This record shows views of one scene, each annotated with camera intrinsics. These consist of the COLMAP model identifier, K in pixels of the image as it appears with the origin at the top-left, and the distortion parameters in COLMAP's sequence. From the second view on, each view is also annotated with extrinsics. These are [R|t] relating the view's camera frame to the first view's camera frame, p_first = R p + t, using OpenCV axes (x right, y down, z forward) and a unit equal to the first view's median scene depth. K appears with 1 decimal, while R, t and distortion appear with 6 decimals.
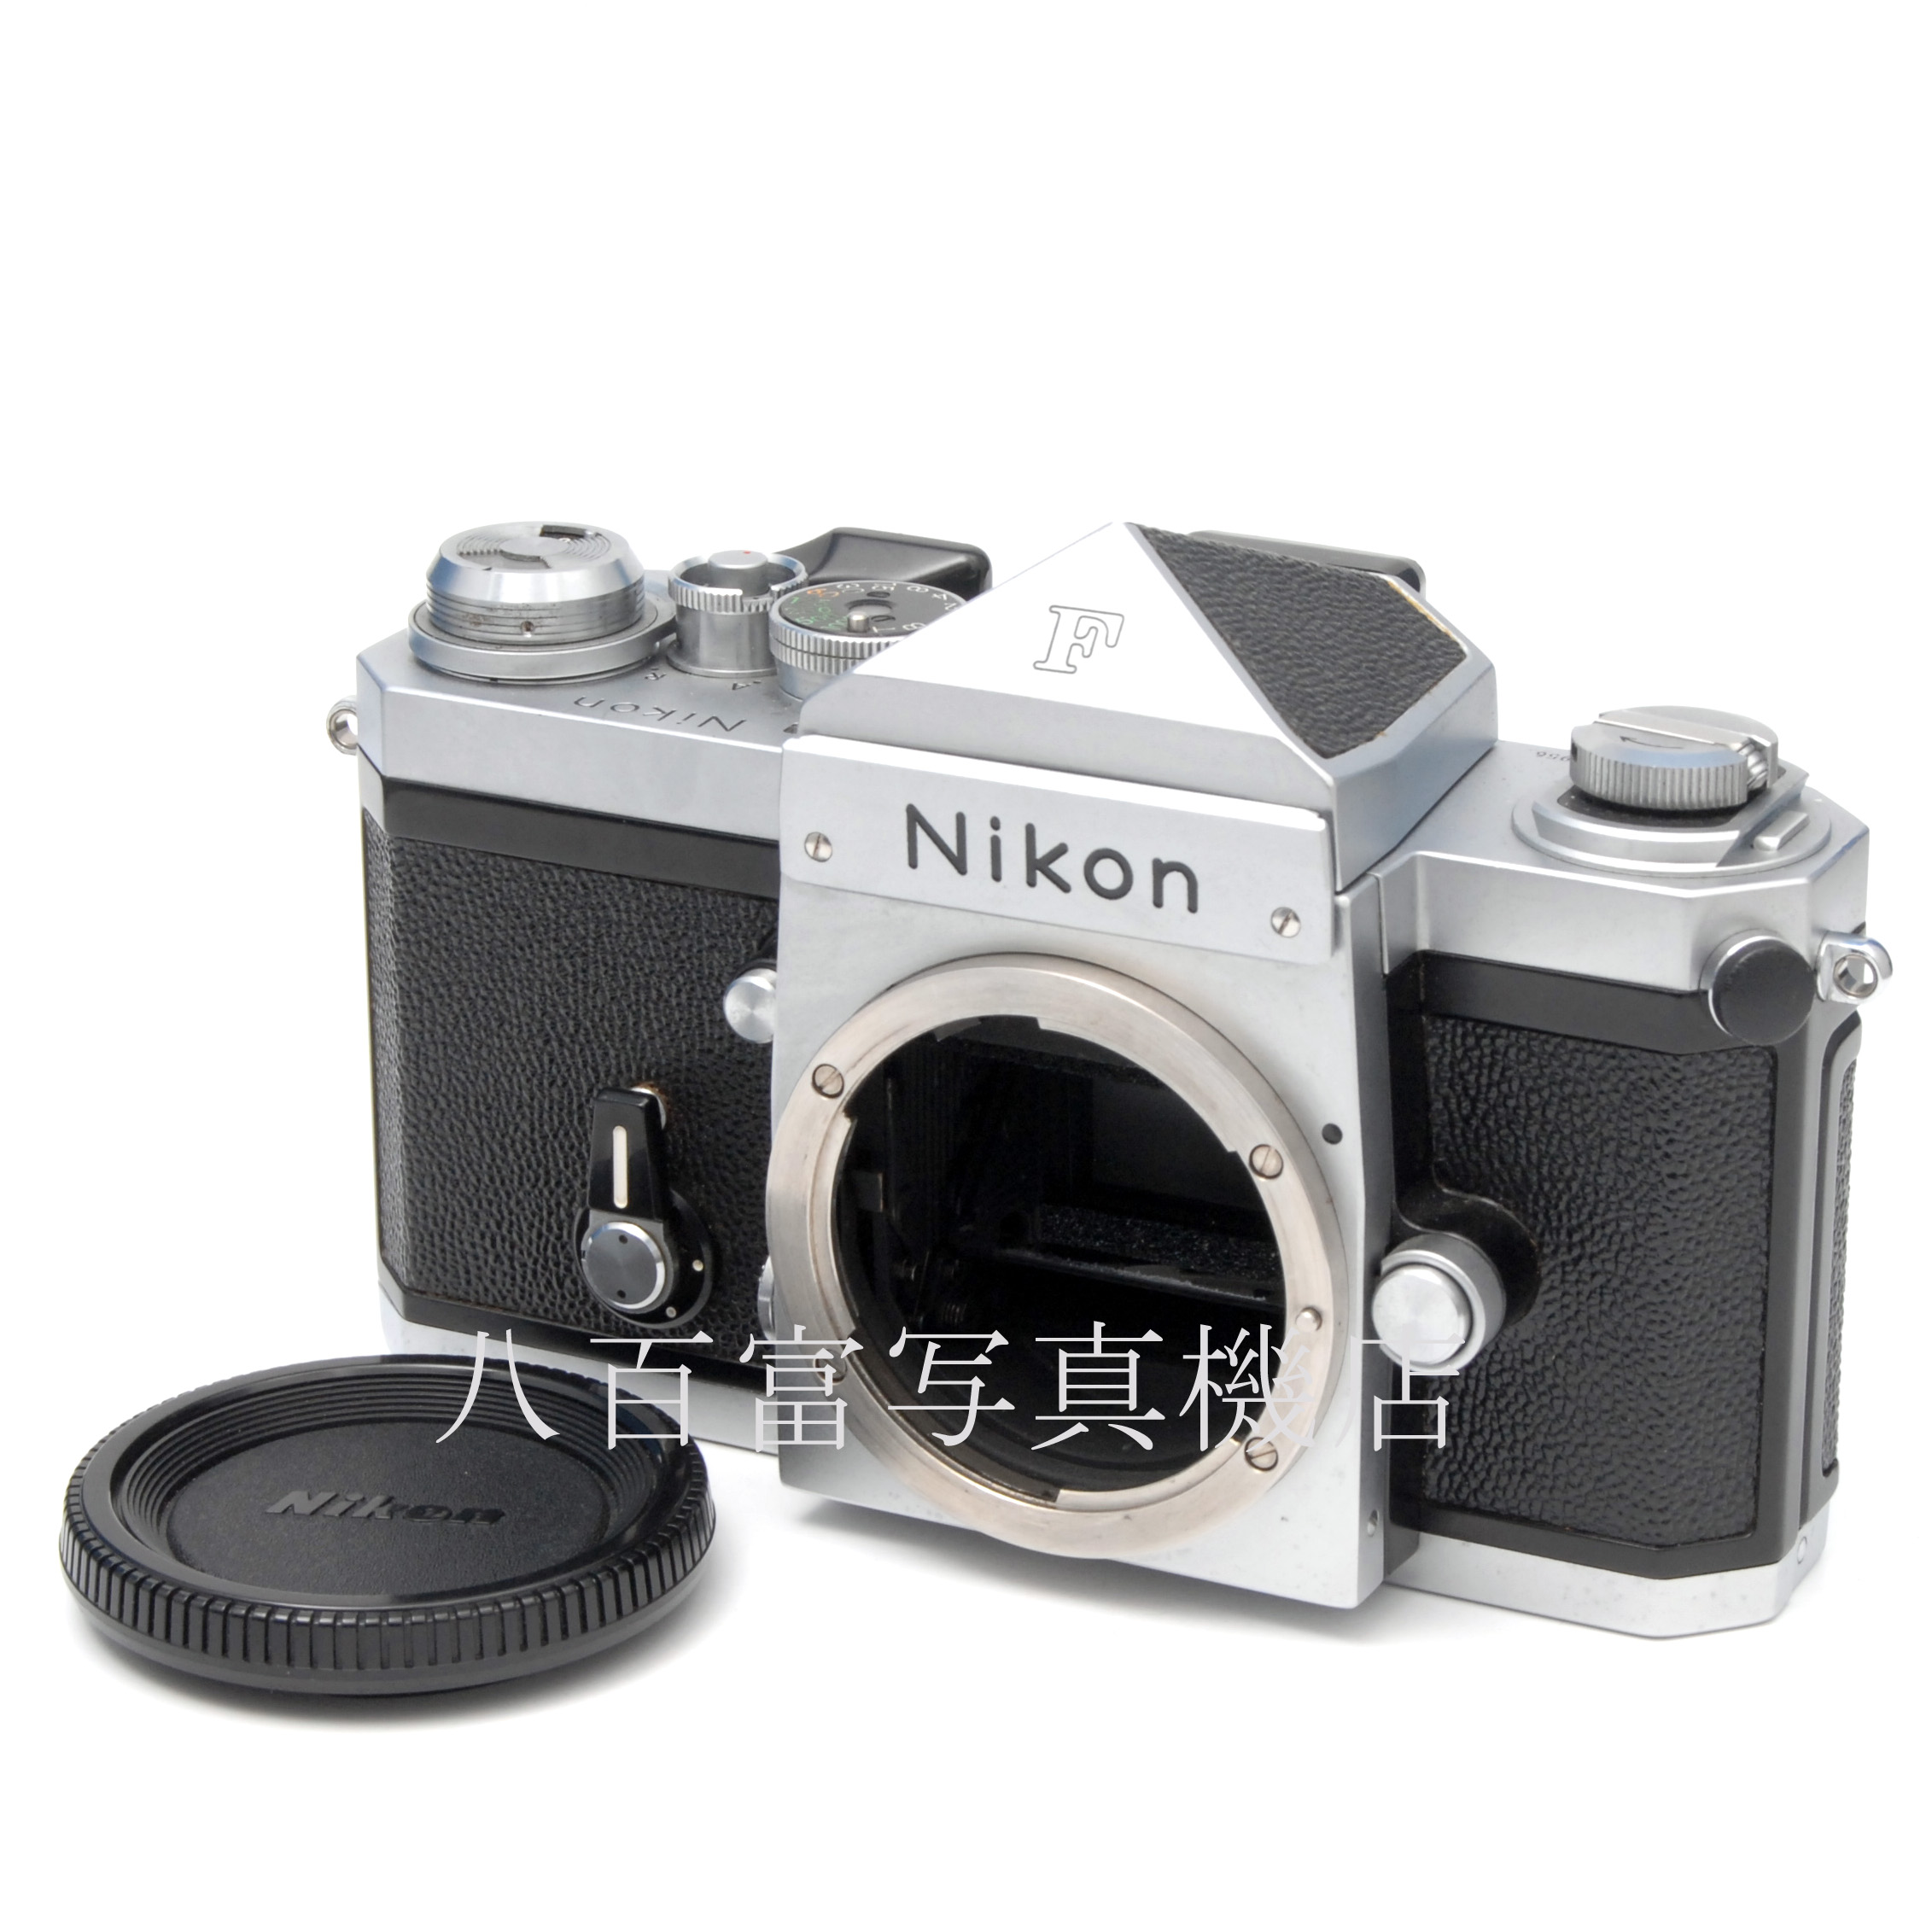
lens RADIAL K [[6256.5, 0, 966.0], [0, 6256.5, 966.0], [0, 0, 1]] dist [-0.102944, -0.322600]
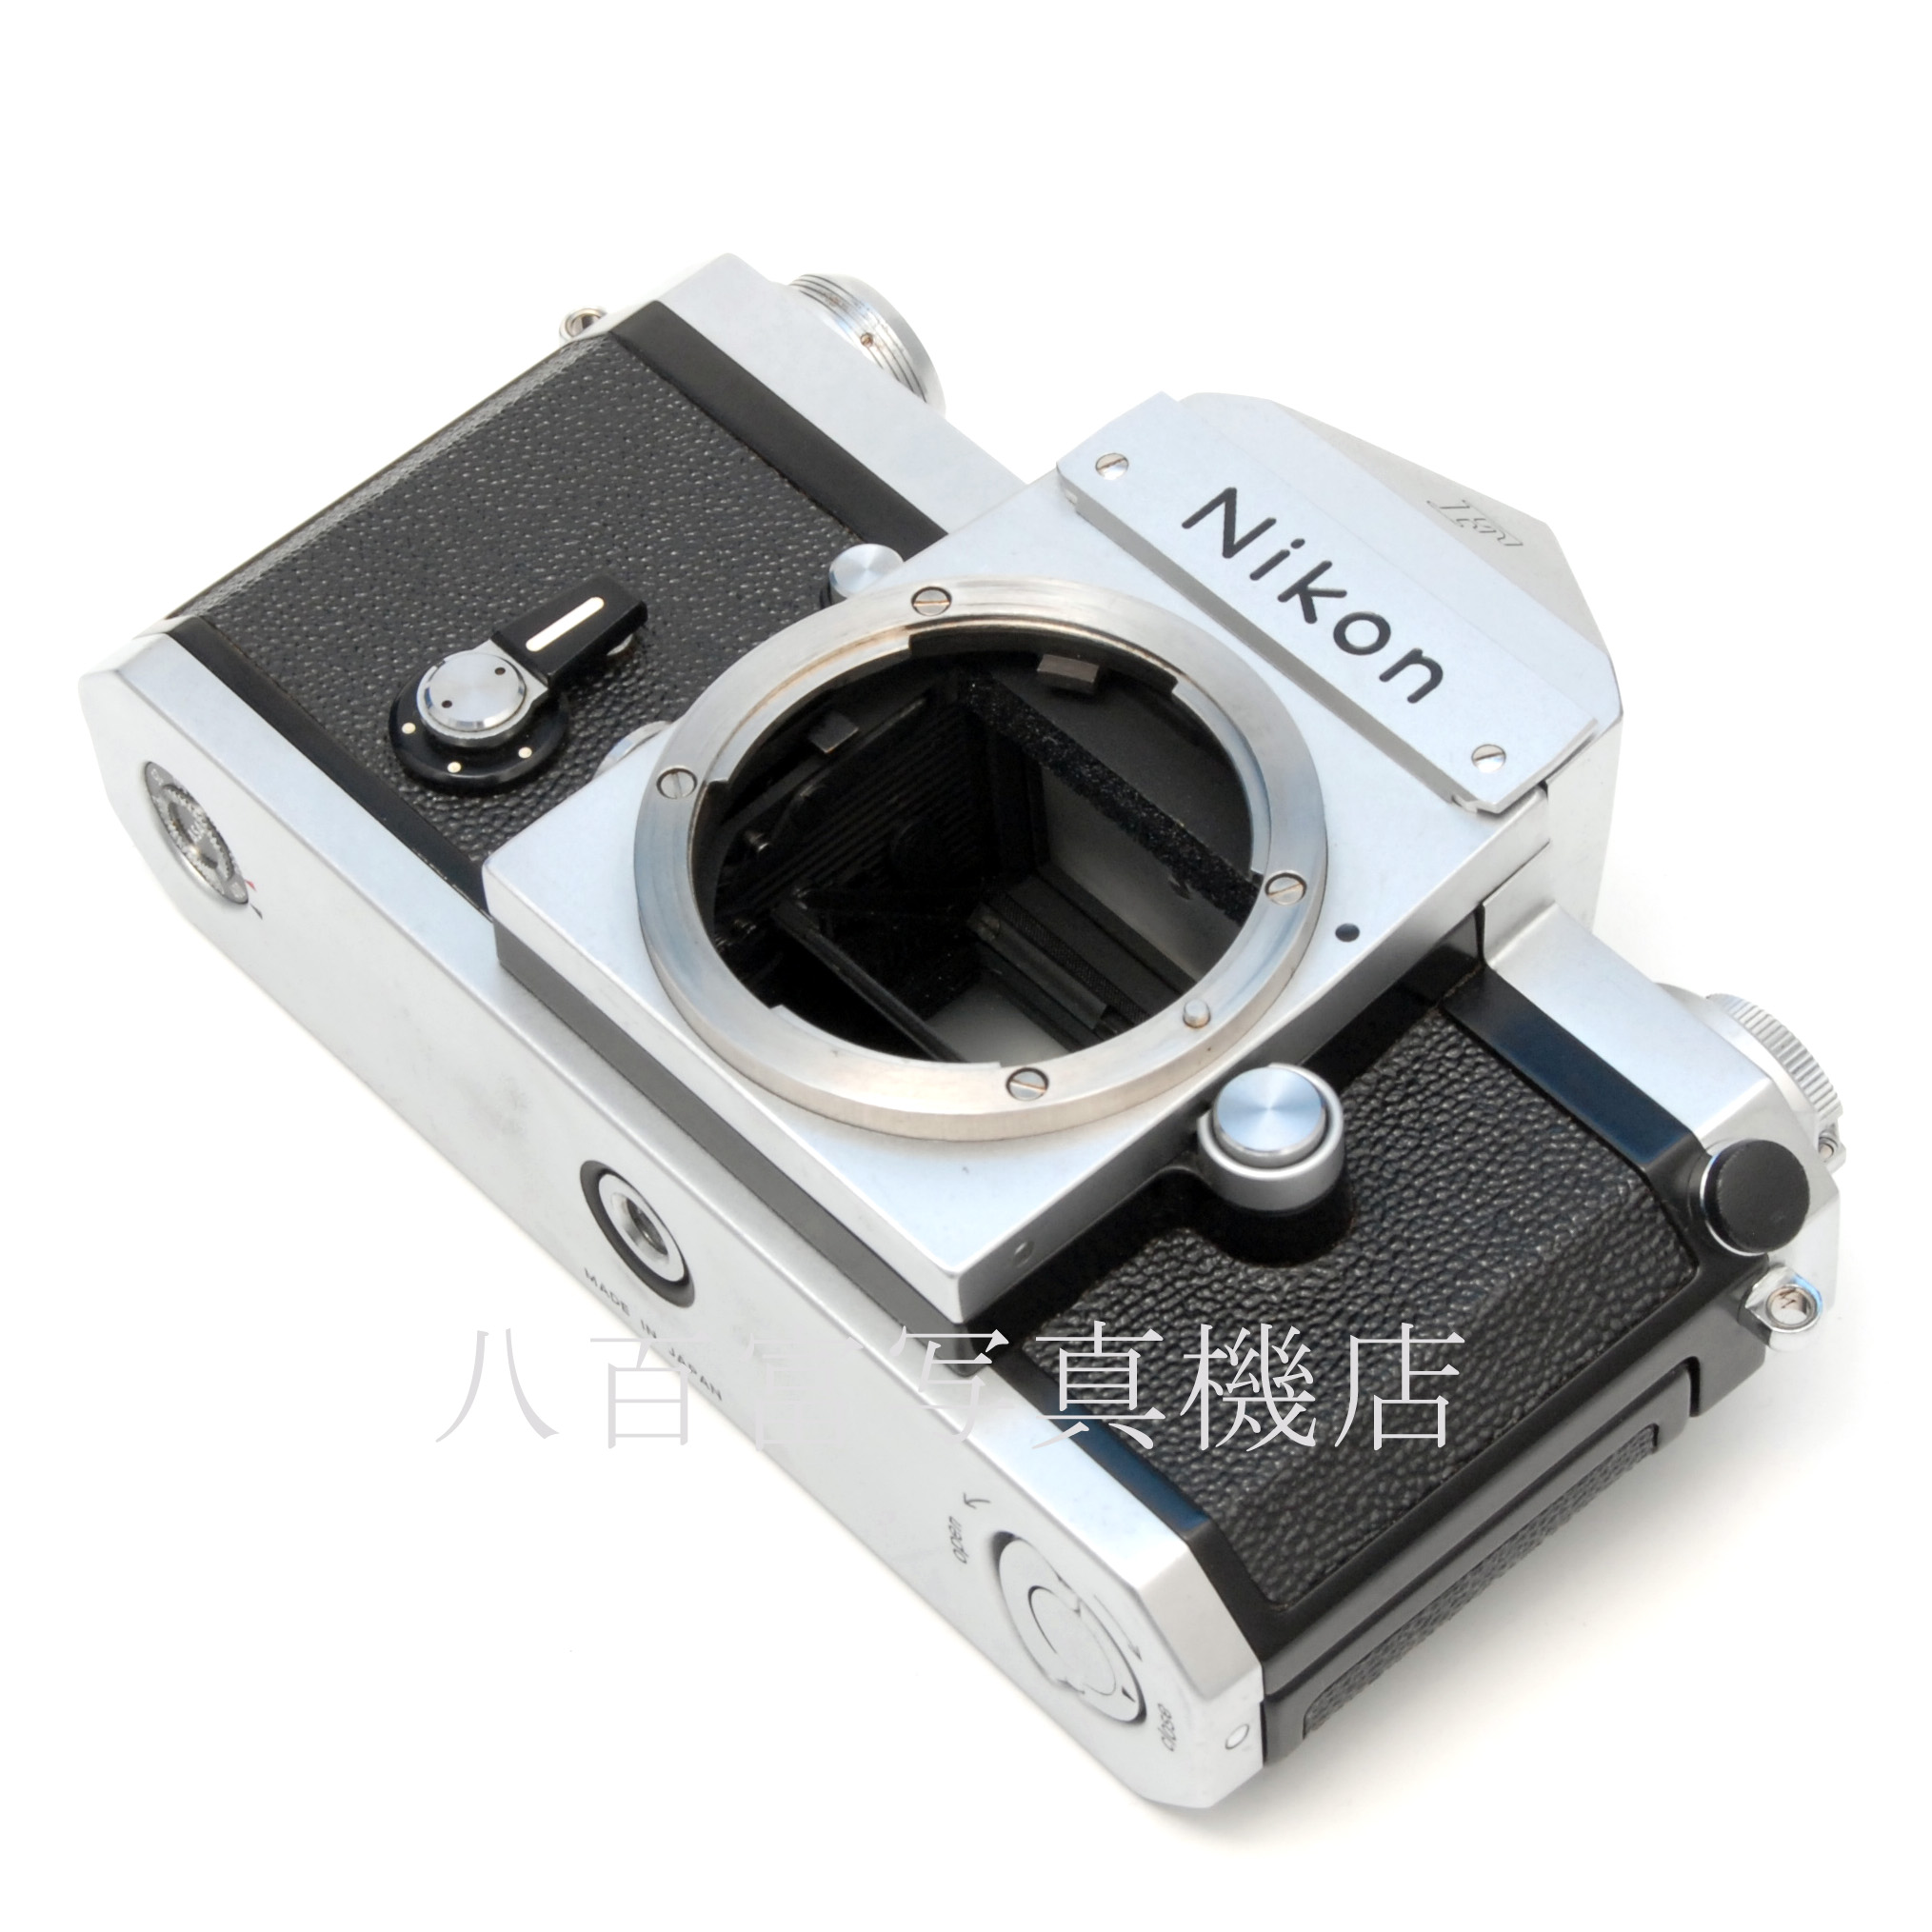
lens RADIAL K [[6256.5, 0, 966.0], [0, 6256.5, 966.0], [0, 0, 1]] dist [-0.102944, -0.322600]
pose [[0.618616, 0.781006, -0.085694, 0.105814], [-0.617652, 0.415996, -0.667423, 0.674833], [-0.485613, 0.465808, 0.739732, 0.343156]]
